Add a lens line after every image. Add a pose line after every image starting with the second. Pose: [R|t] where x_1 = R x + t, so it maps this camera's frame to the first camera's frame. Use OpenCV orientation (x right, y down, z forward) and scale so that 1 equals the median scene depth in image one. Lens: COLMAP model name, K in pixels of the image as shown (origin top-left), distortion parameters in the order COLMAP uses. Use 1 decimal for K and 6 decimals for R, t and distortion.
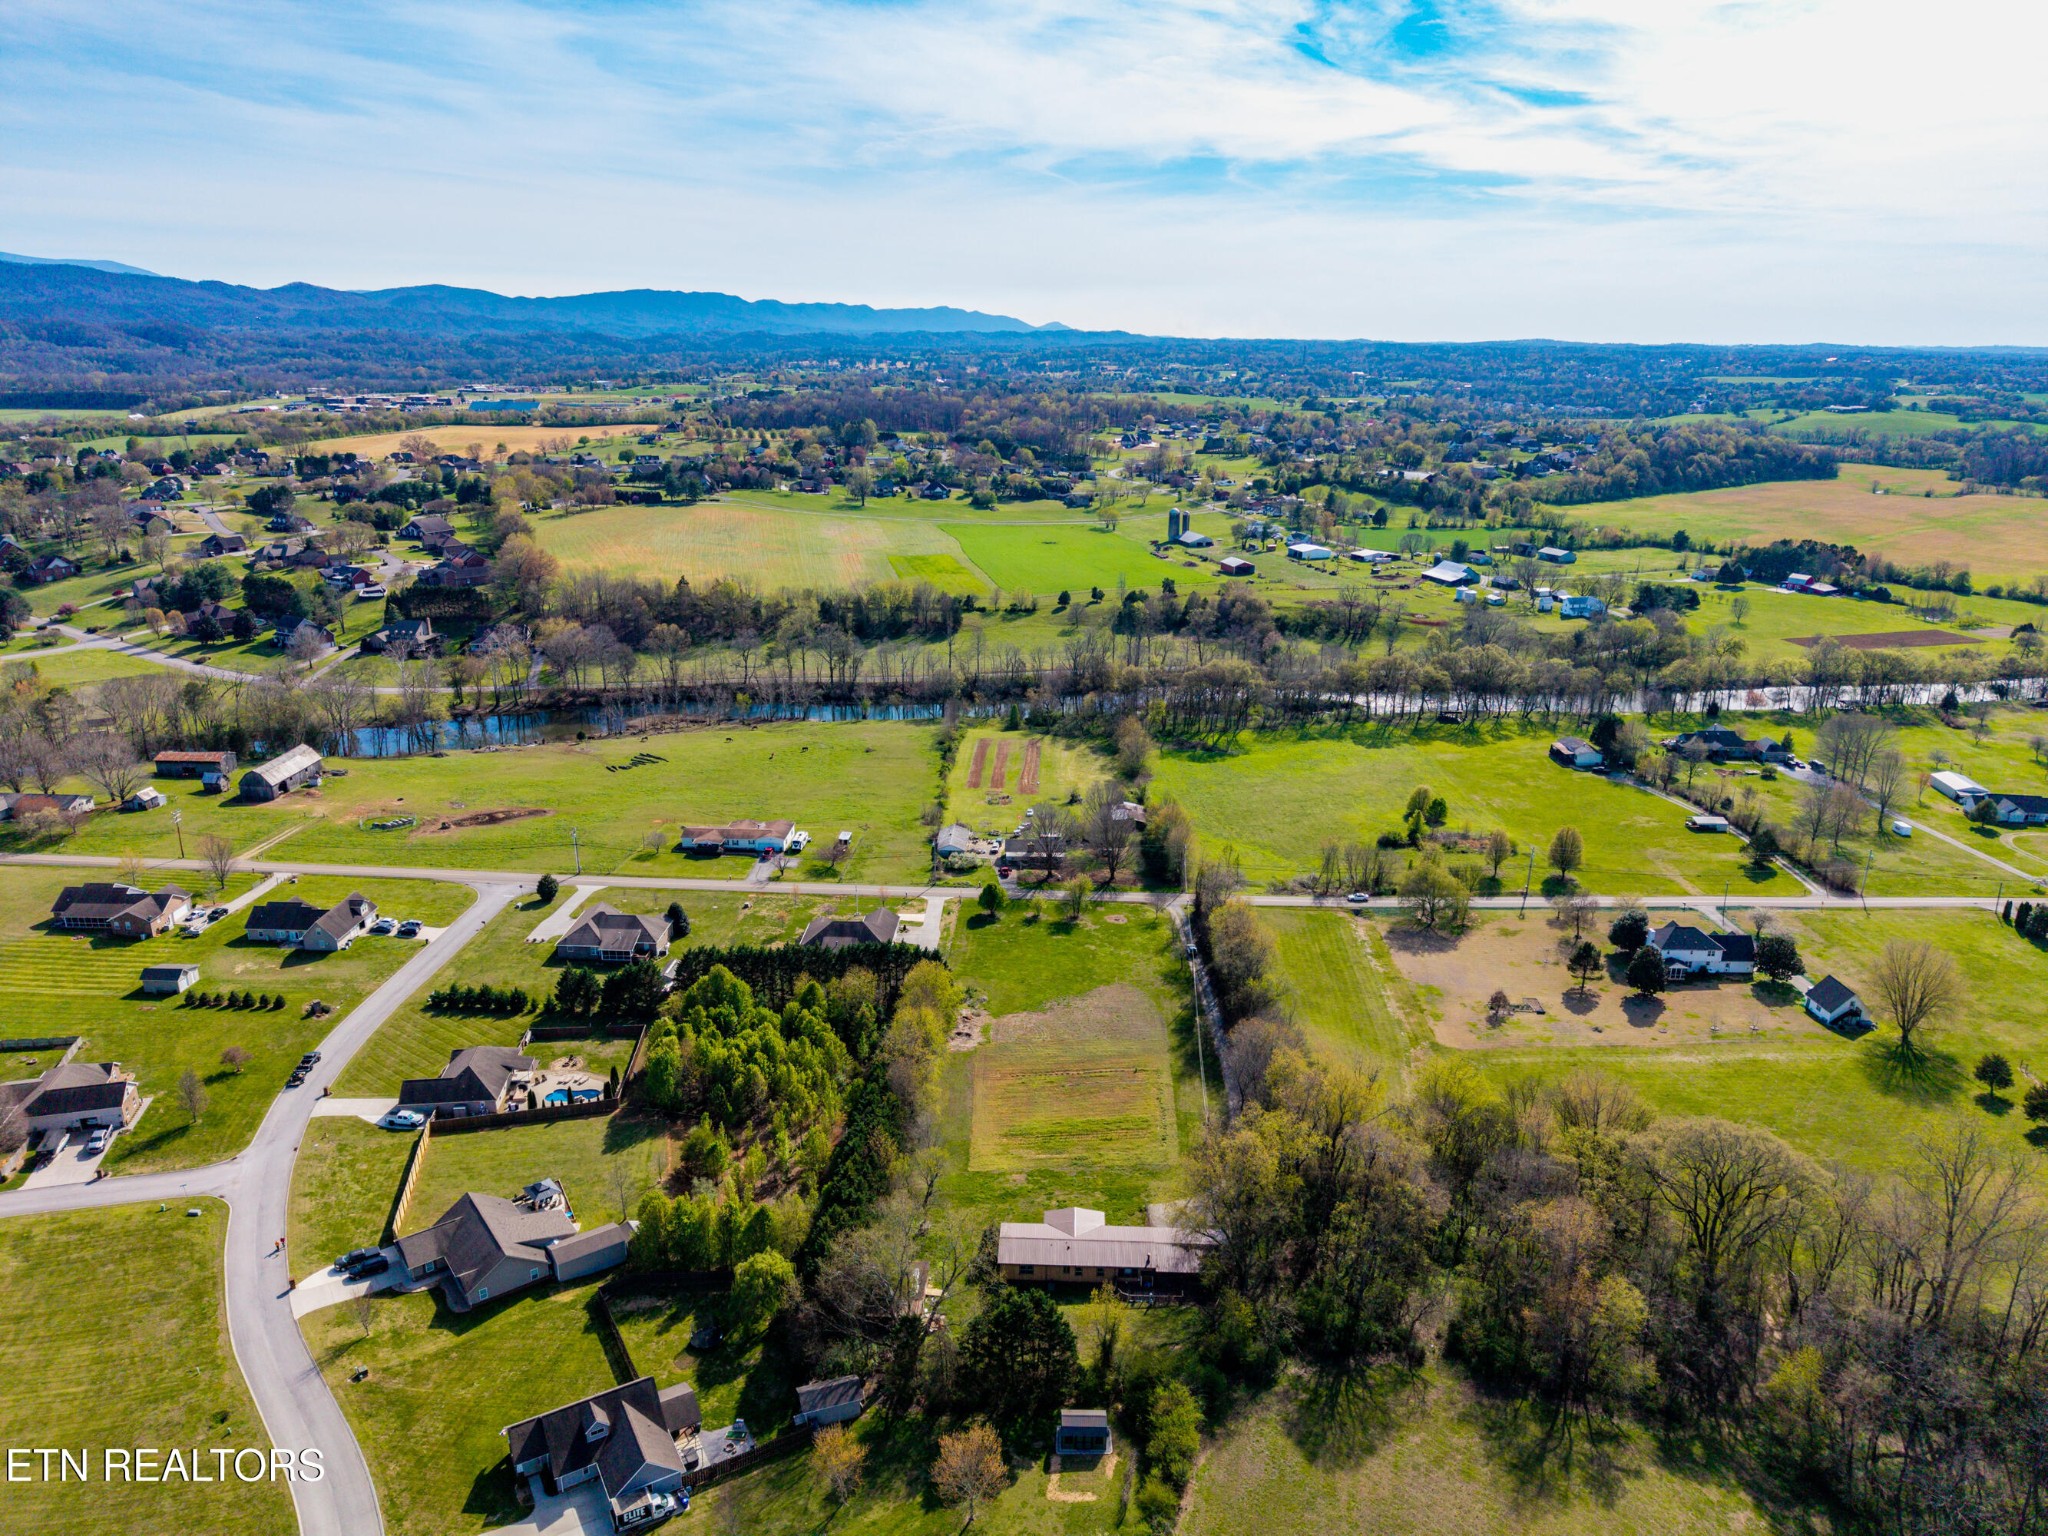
lens RADIAL K [[1373.9, 0, 1029.5], [0, 1373.9, 770.9], [0, 0, 1]] dist [0.029028, -0.031600]
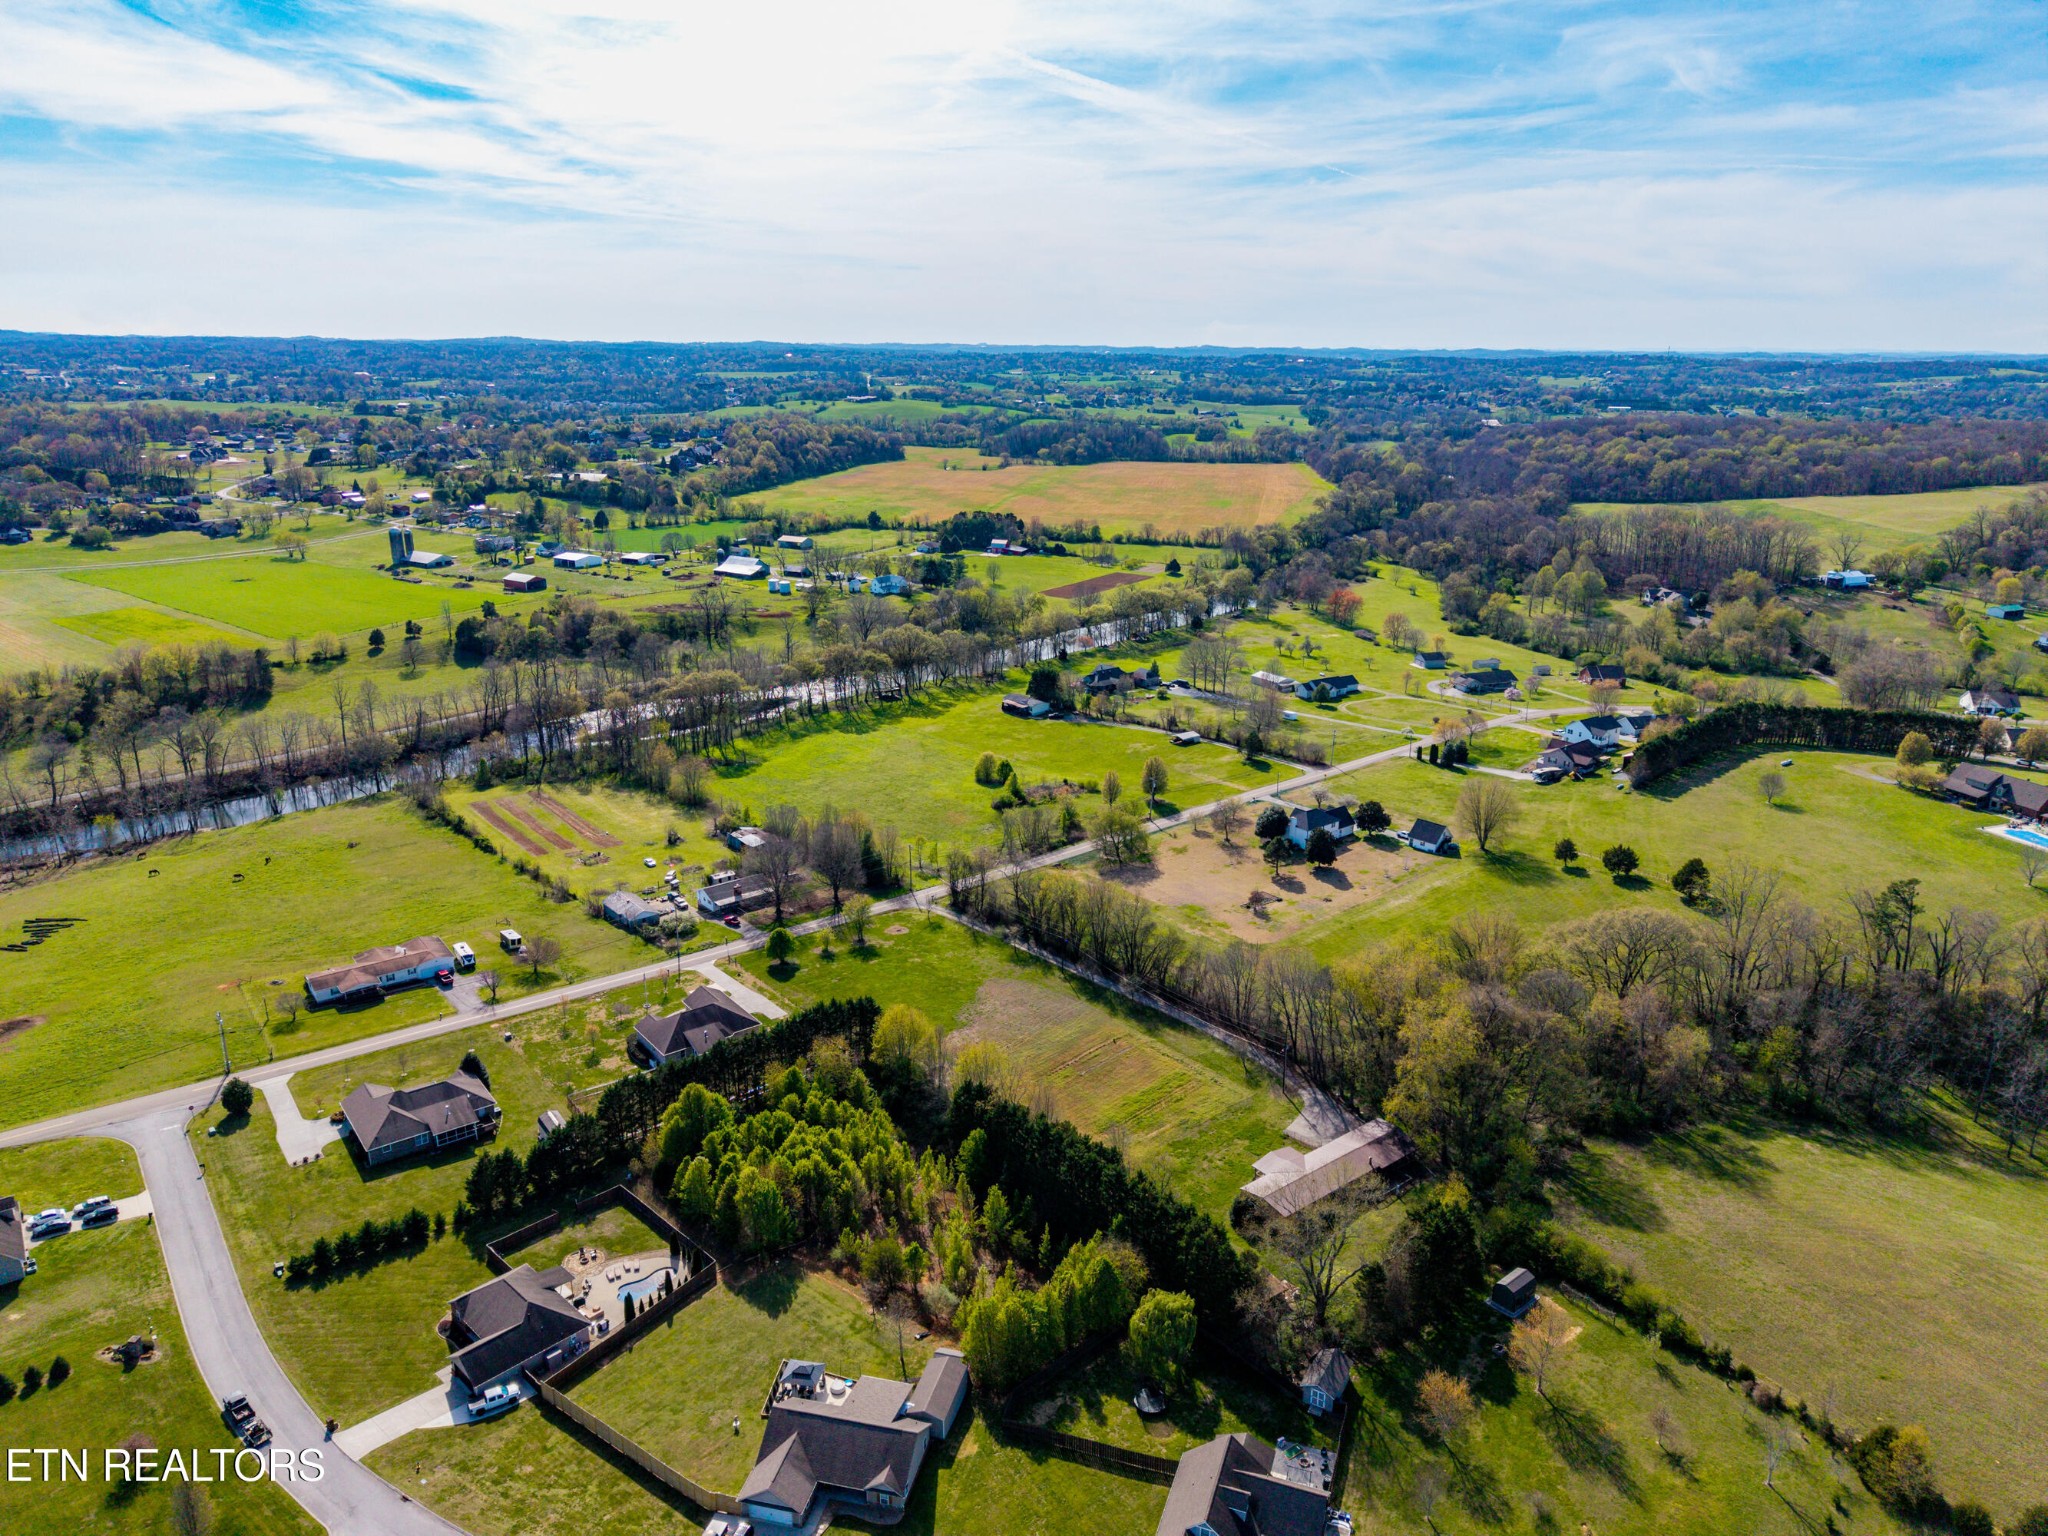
lens RADIAL K [[1366.8, 0, 1034.1], [0, 1366.8, 770.2], [0, 0, 1]] dist [0.063881, -0.075977]
pose [[0.765582, -0.193844, 0.613440, -0.230619], [0.192965, 0.978813, 0.068477, -0.027454], [-0.613717, 0.065948, 0.786767, 0.079697]]
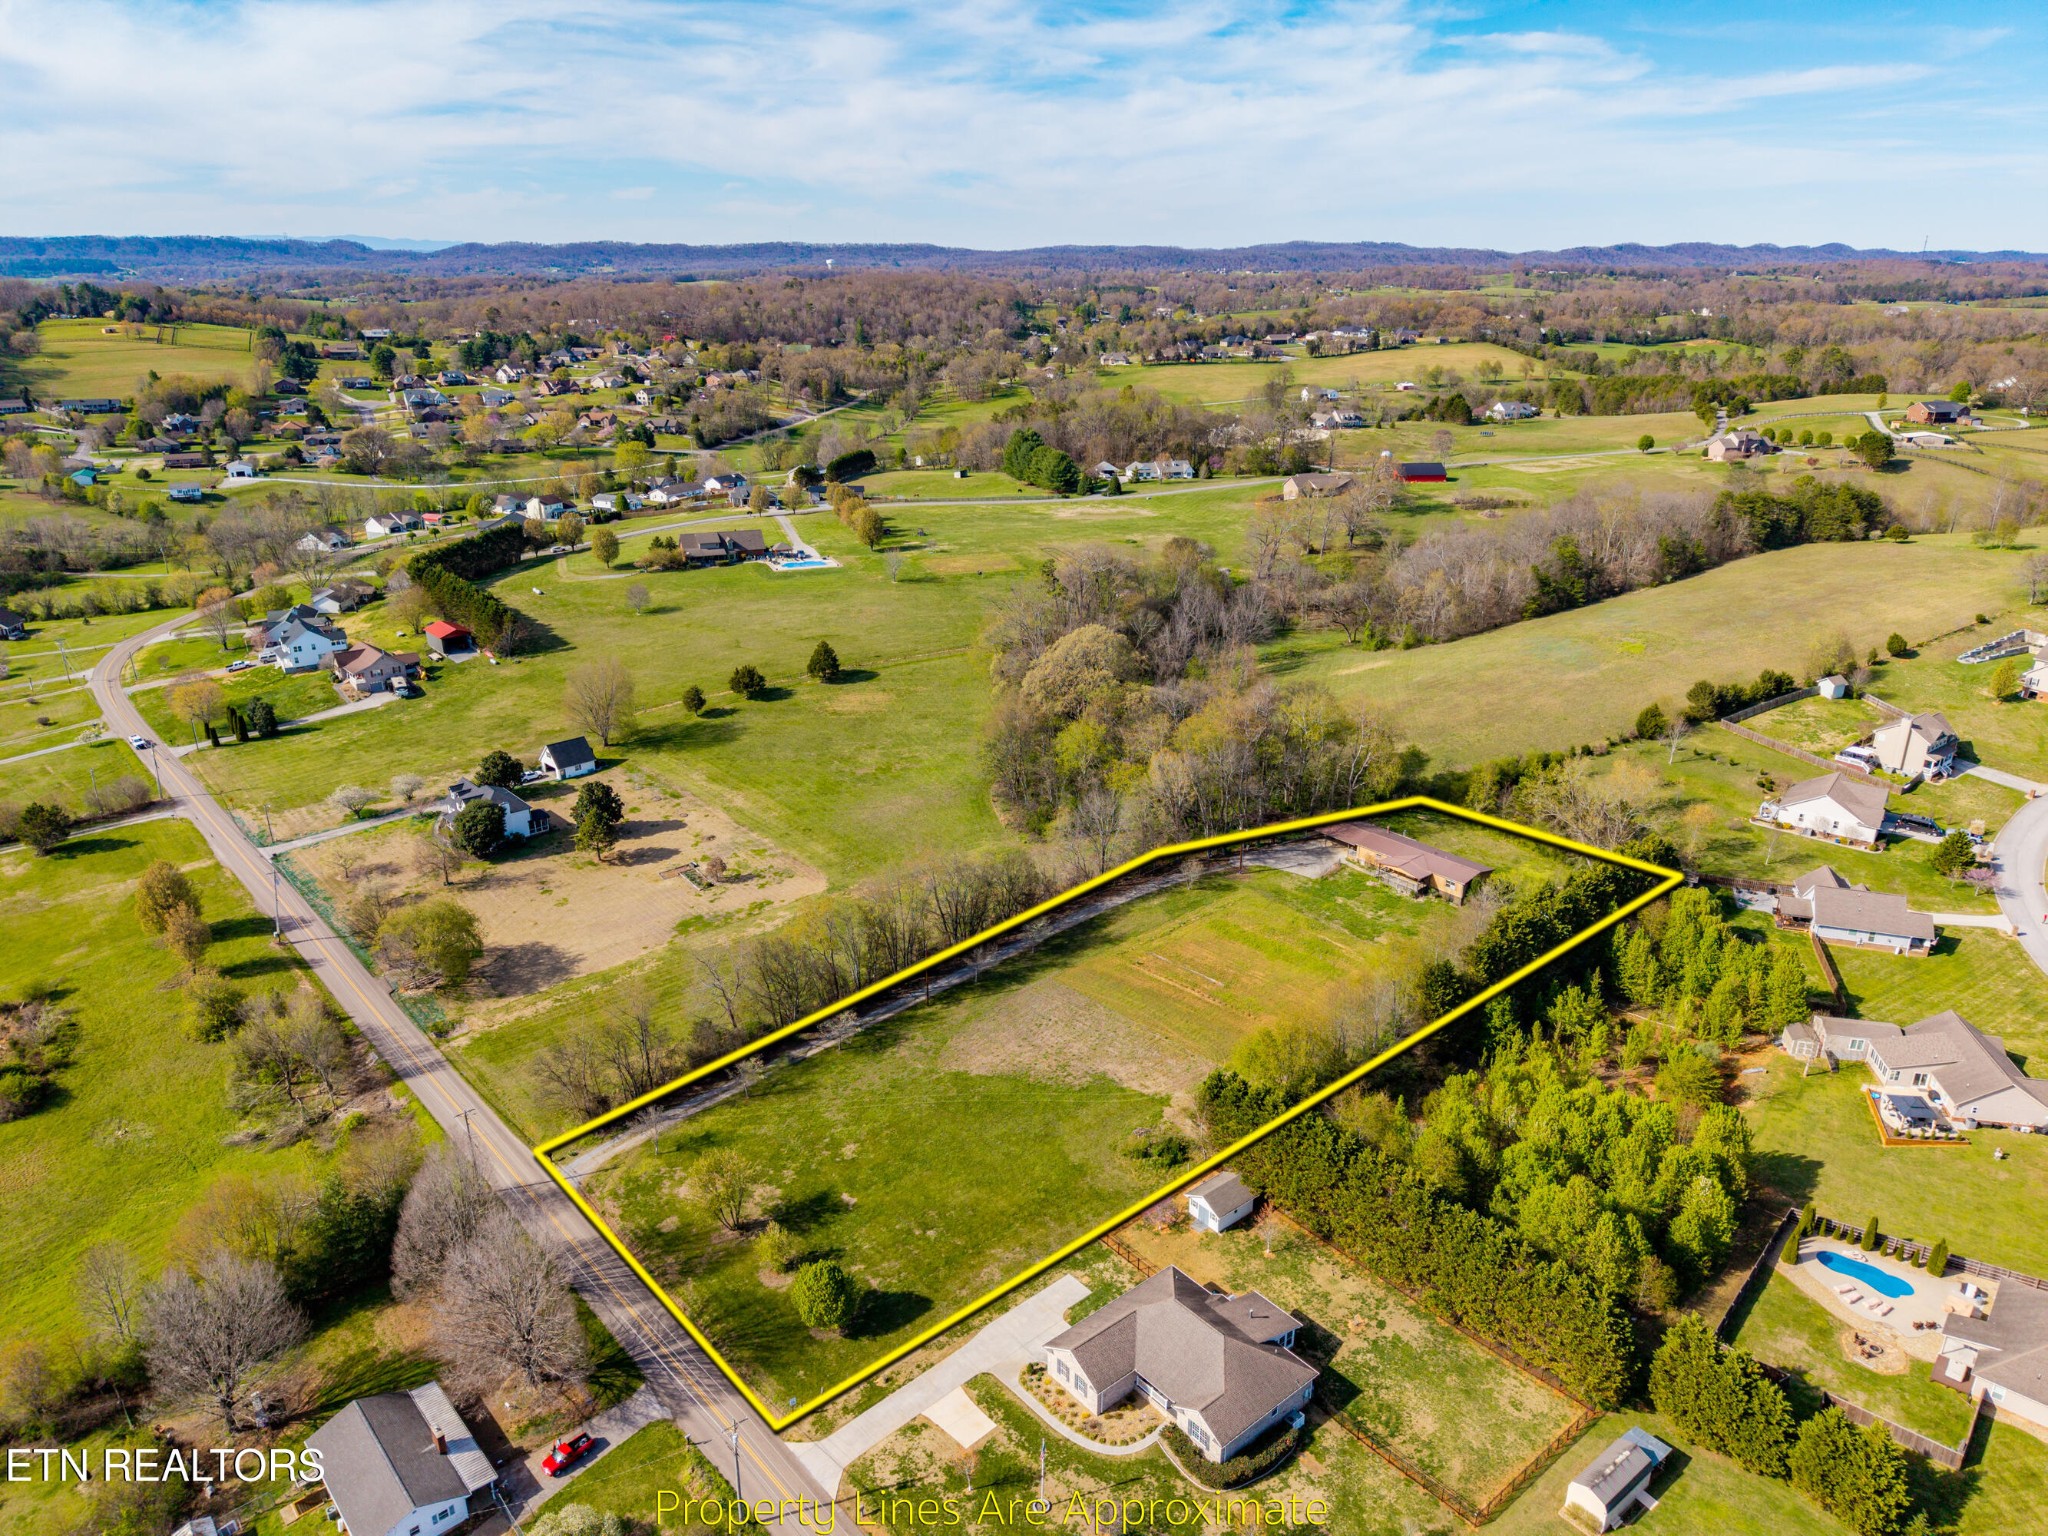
lens RADIAL K [[1367.8, 0, 1030.9], [0, 1367.8, 776.4], [0, 0, 1]] dist [0.021247, -0.017889]
pose [[-0.666456, -0.277439, 0.692000, -0.173163], [0.216076, 0.816466, 0.535439, -0.138374], [-0.713546, 0.506371, -0.484190, 0.562409]]
